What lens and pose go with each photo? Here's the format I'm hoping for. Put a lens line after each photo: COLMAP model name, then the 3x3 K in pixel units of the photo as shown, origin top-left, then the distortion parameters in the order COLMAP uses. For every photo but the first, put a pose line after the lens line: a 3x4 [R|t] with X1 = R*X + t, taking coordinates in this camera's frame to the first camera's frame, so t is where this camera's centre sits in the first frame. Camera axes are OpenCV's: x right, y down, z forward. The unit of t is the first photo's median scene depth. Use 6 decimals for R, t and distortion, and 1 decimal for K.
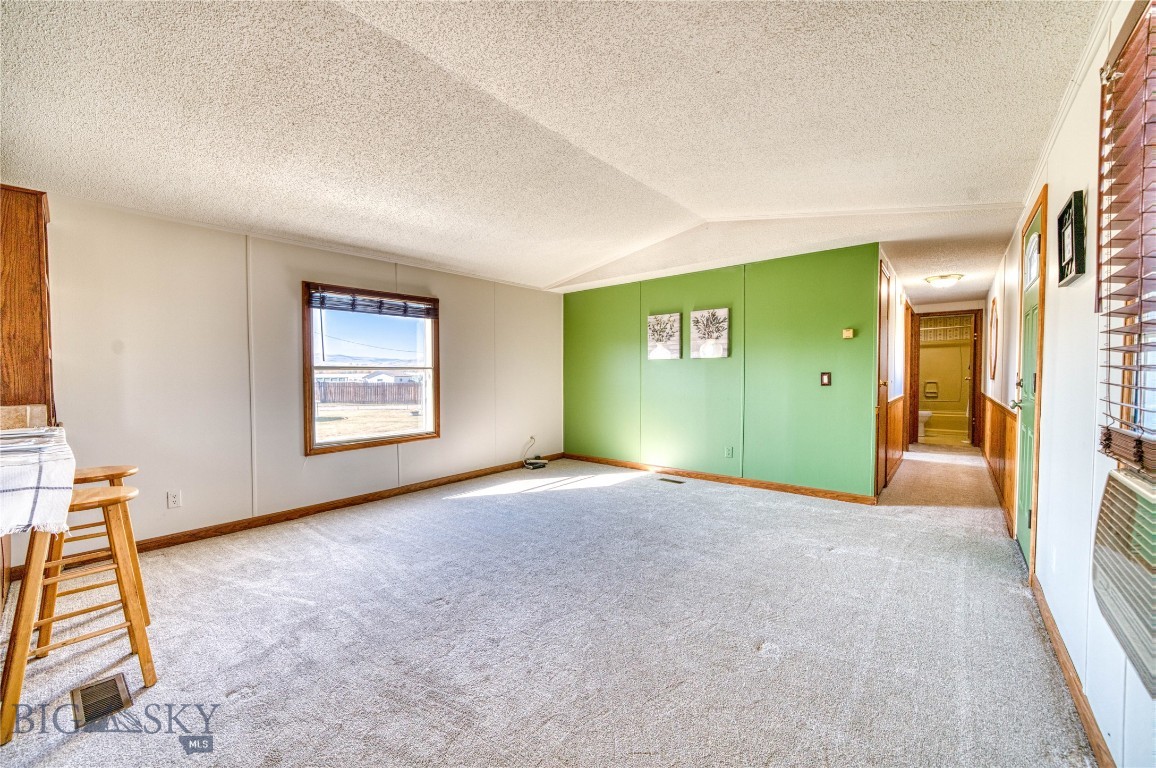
lens RADIAL K [[445.4, 0, 564.4], [0, 445.4, 386.3], [0, 0, 1]] dist [-0.014658, -0.000043]
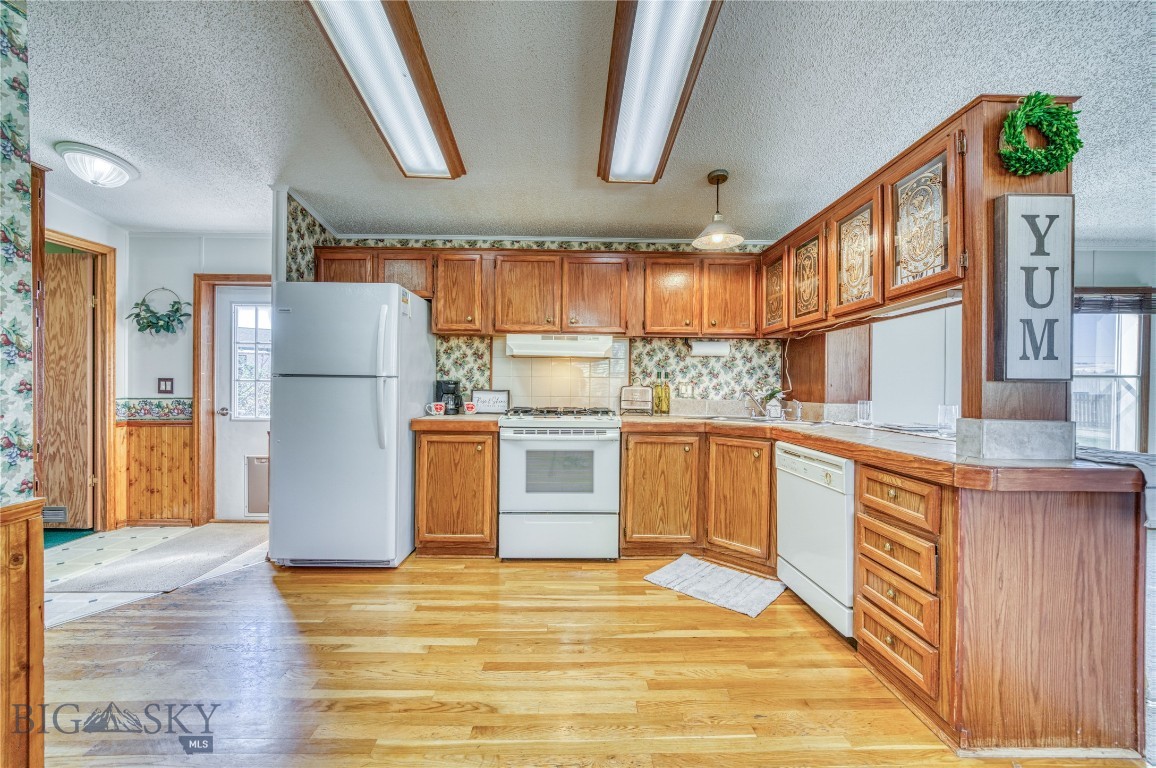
lens RADIAL K [[438.2, 0, 577.7], [0, 438.2, 382.4], [0, 0, 1]] dist [-0.010957, 0.000175]
pose [[0.669919, 0.015695, -0.742268, -0.394890], [-0.033670, 0.999390, -0.009255, 0.009911], [0.741670, 0.031192, 0.670039, -0.244968]]
